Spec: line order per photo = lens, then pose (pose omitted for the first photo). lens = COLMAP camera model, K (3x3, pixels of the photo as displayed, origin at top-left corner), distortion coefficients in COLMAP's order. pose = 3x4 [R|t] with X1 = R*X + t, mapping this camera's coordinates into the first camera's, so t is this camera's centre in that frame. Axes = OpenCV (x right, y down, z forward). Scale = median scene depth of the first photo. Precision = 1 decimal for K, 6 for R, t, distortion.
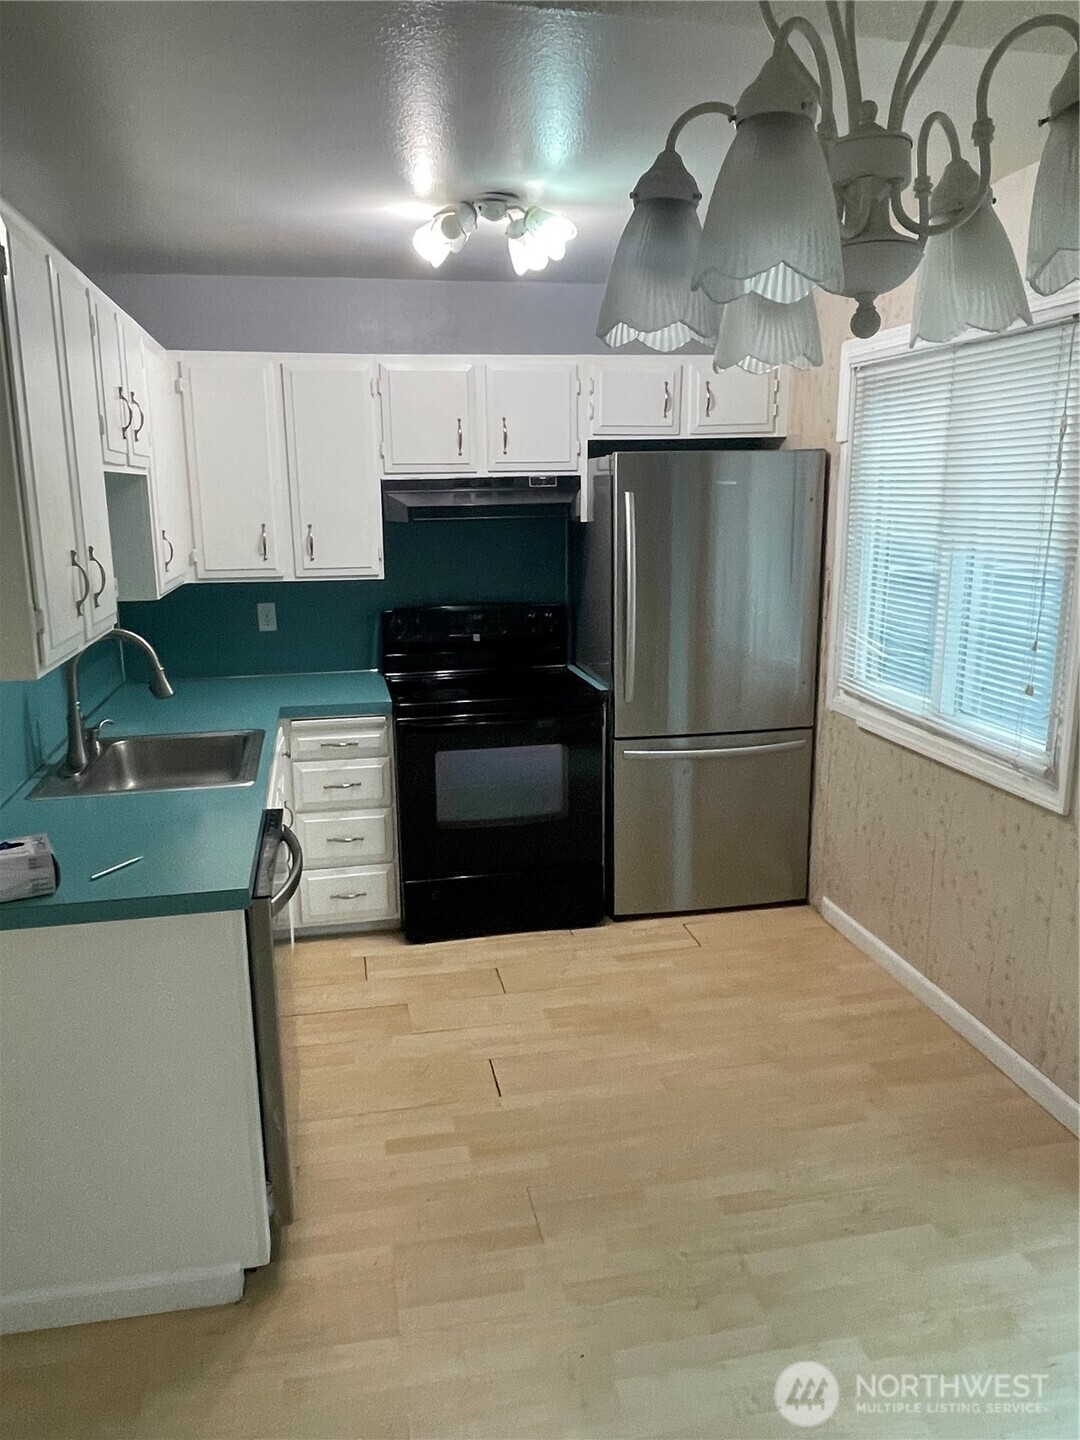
lens RADIAL K [[1024.6, 0, 533.9], [0, 1024.6, 714.4], [0, 0, 1]] dist [-0.000067, -0.013438]
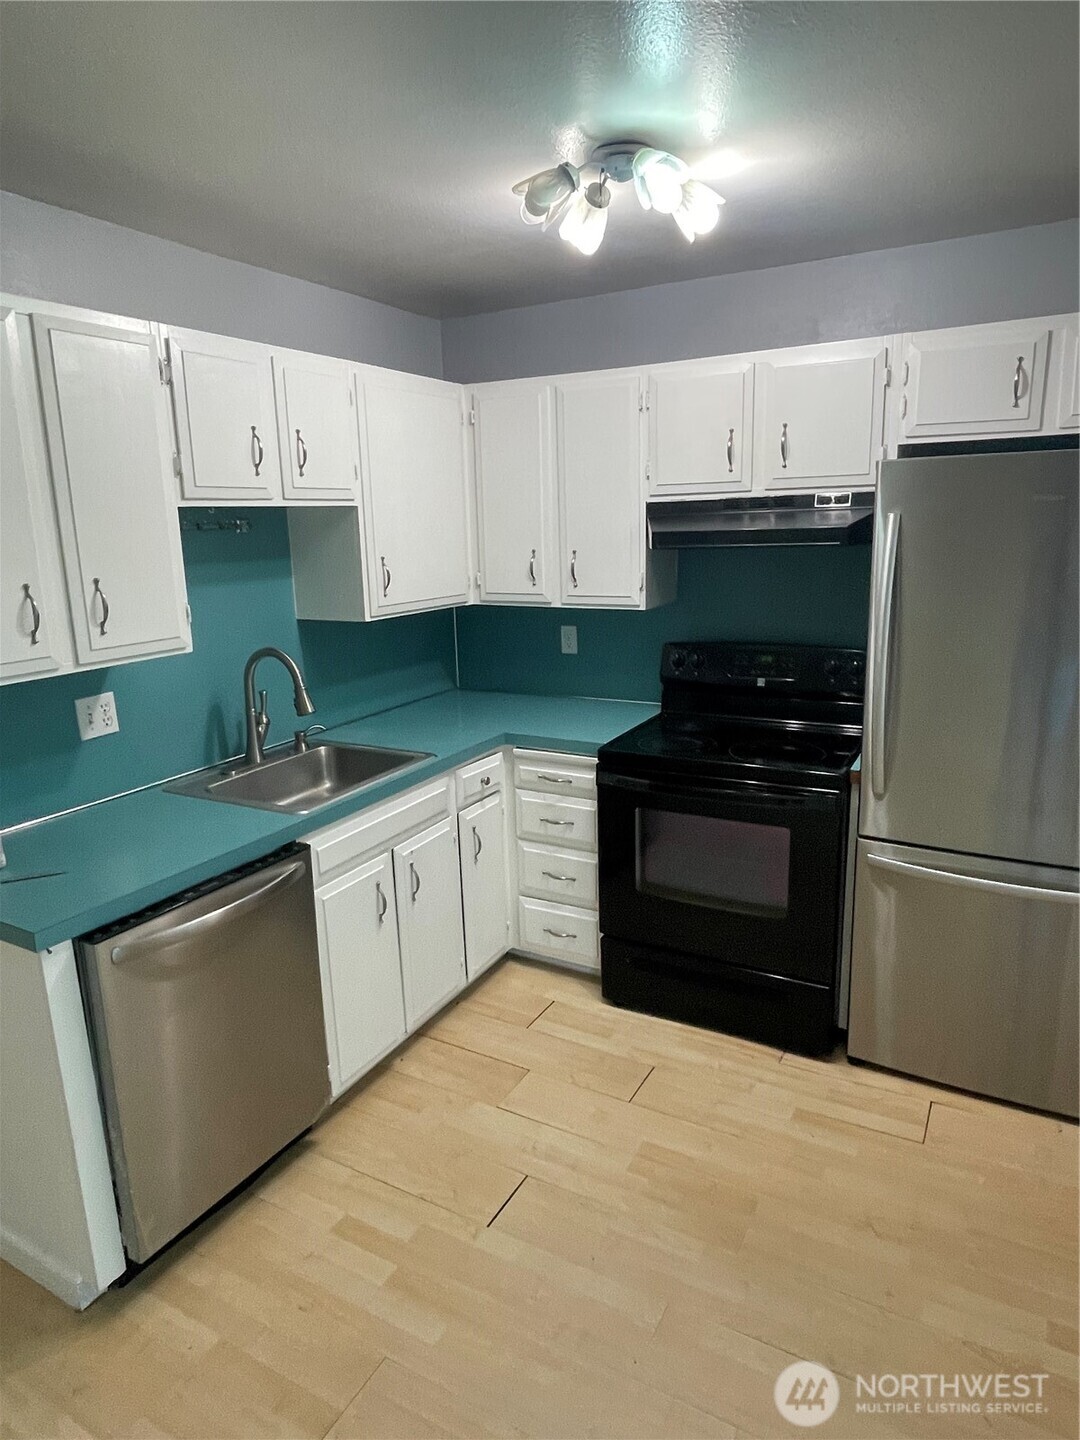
lens RADIAL K [[887.6, 0, 536.8], [0, 887.6, 714.4], [0, 0, 1]] dist [-0.004442, -0.004546]
pose [[0.755165, 0.133122, -0.641876, 0.319878], [-0.122365, 0.990579, 0.061478, -0.079174], [0.644013, 0.032117, 0.764340, 0.340642]]
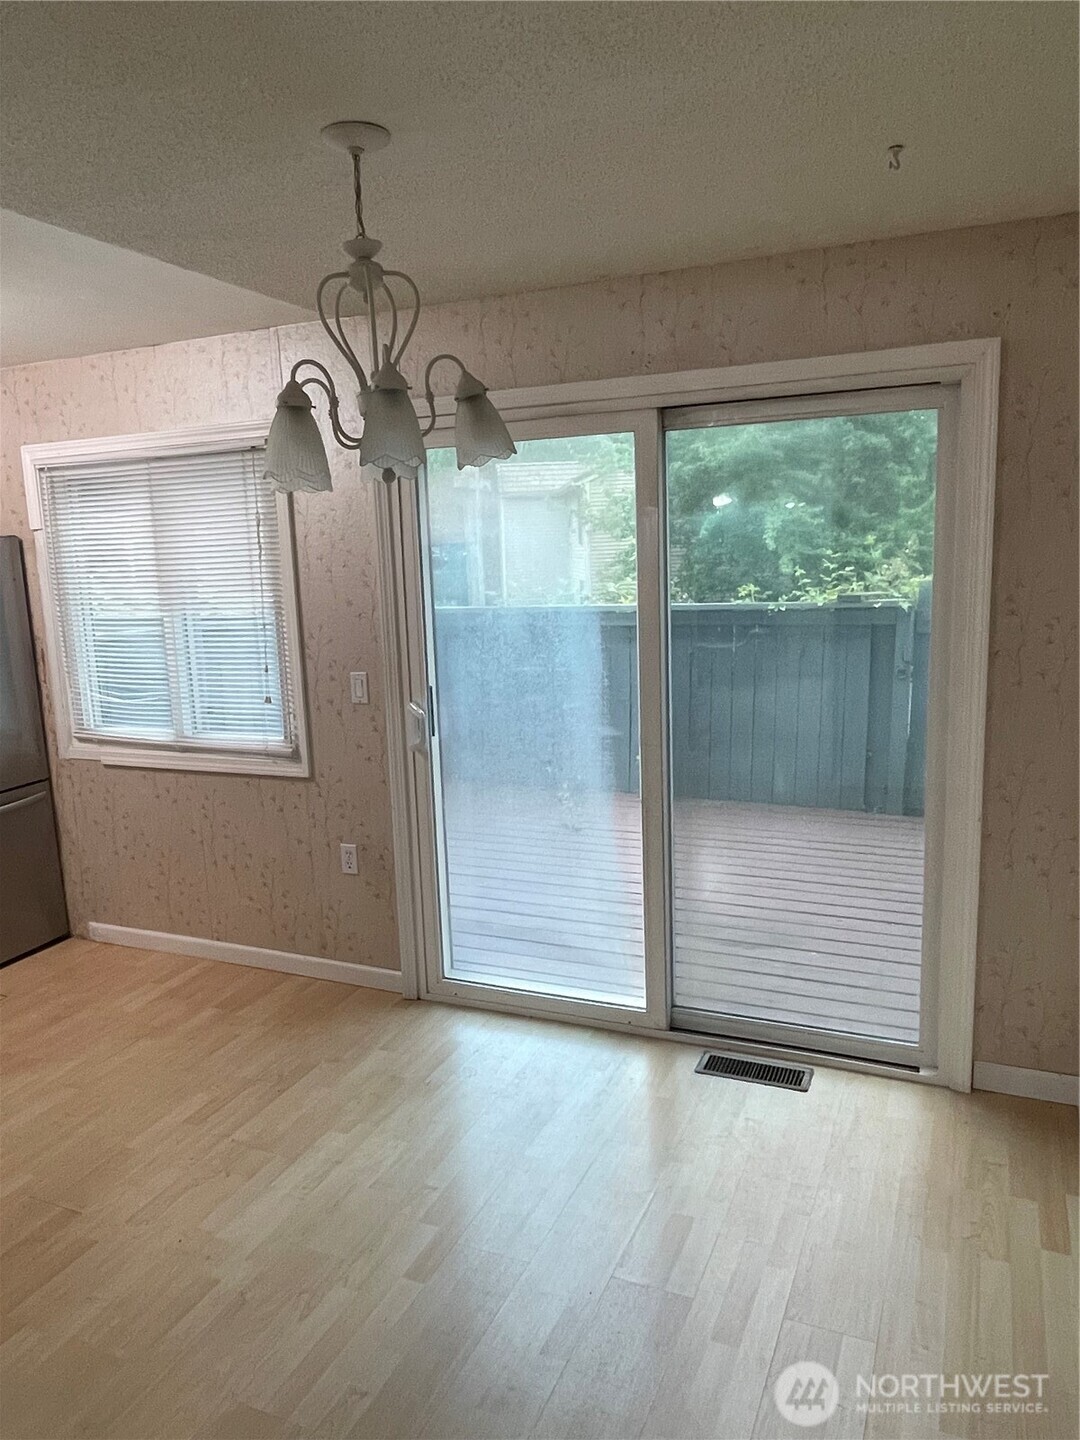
lens RADIAL K [[1024.6, 0, 535.2], [0, 1024.6, 724.1], [0, 0, 1]] dist [-0.000067, -0.013438]
pose [[0.567232, -0.152776, 0.809264, -0.355155], [0.208882, 0.977200, 0.038070, 0.024902], [-0.796628, 0.147447, 0.586211, -0.105010]]
